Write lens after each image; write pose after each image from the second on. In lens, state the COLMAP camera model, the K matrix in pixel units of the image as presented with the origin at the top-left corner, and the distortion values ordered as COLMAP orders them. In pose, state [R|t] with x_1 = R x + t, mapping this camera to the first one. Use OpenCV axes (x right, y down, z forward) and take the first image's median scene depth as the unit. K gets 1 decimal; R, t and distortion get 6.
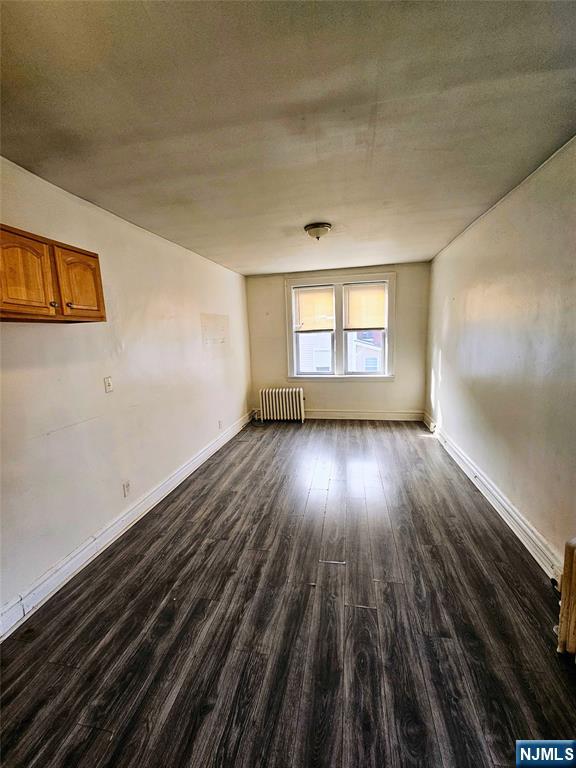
lens RADIAL K [[312.4, 0, 285.7], [0, 312.4, 381.5], [0, 0, 1]] dist [-0.001481, -0.000371]
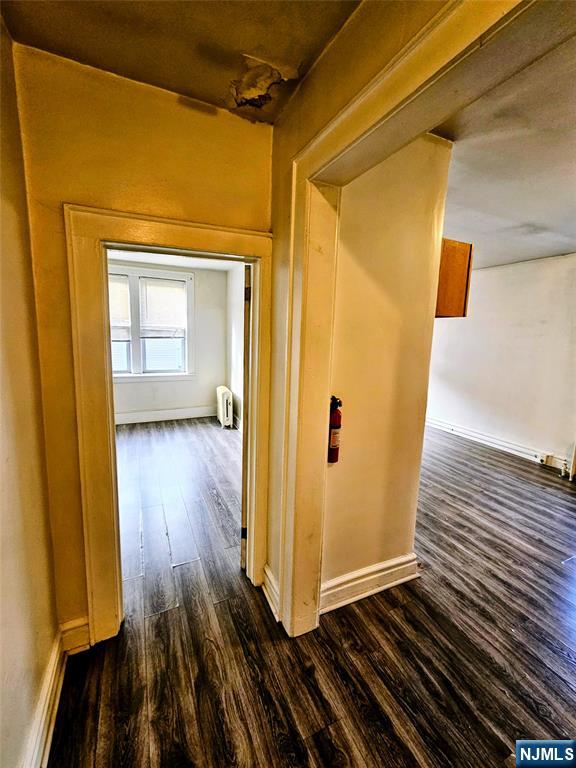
lens RADIAL K [[315.5, 0, 272.4], [0, 315.5, 385.8], [0, 0, 1]] dist [-0.002319, -0.000002]
pose [[0.816926, -0.032127, 0.575847, -1.910712], [0.021947, 0.999456, 0.024626, 0.006695], [-0.576325, -0.007480, 0.817186, 0.260743]]
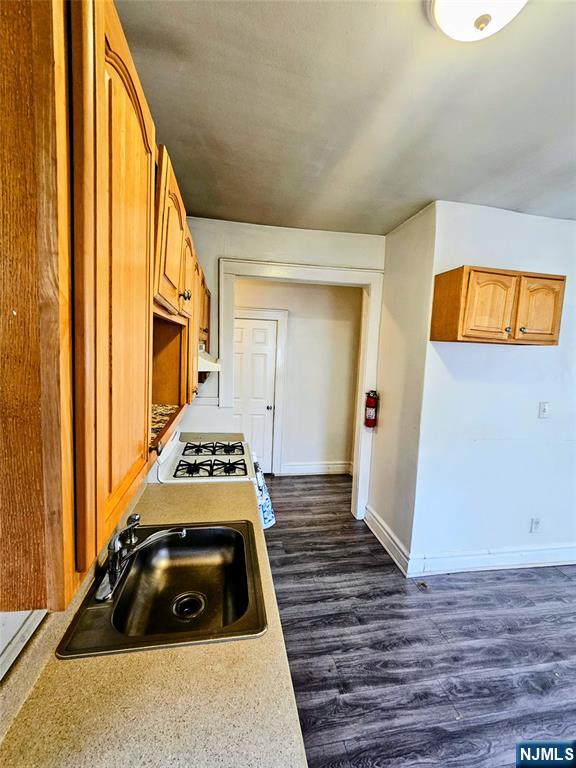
lens RADIAL K [[332.4, 0, 289.1], [0, 332.4, 380.7], [0, 0, 1]] dist [-0.003056, -0.000856]
pose [[0.357194, 0.153735, -0.921292, 0.087993], [-0.195764, 0.976776, 0.087094, -0.017414], [0.913285, 0.149246, 0.378994, -0.123951]]
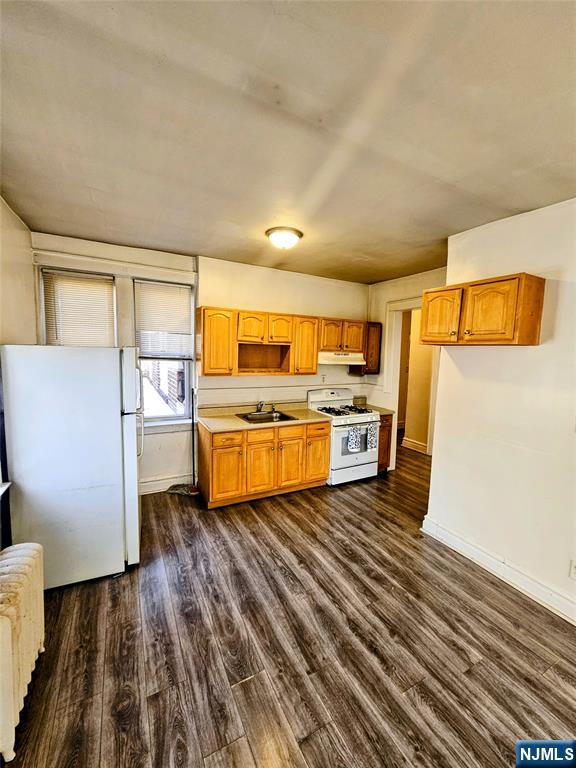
lens RADIAL K [[307.5, 0, 295.1], [0, 307.5, 385.2], [0, 0, 1]] dist [-0.000374, -0.000006]
pose [[-0.758032, 0.090514, -0.645906, 0.586607], [-0.096132, 0.964002, 0.247911, -0.268570], [0.645094, 0.250016, -0.722043, 1.420607]]
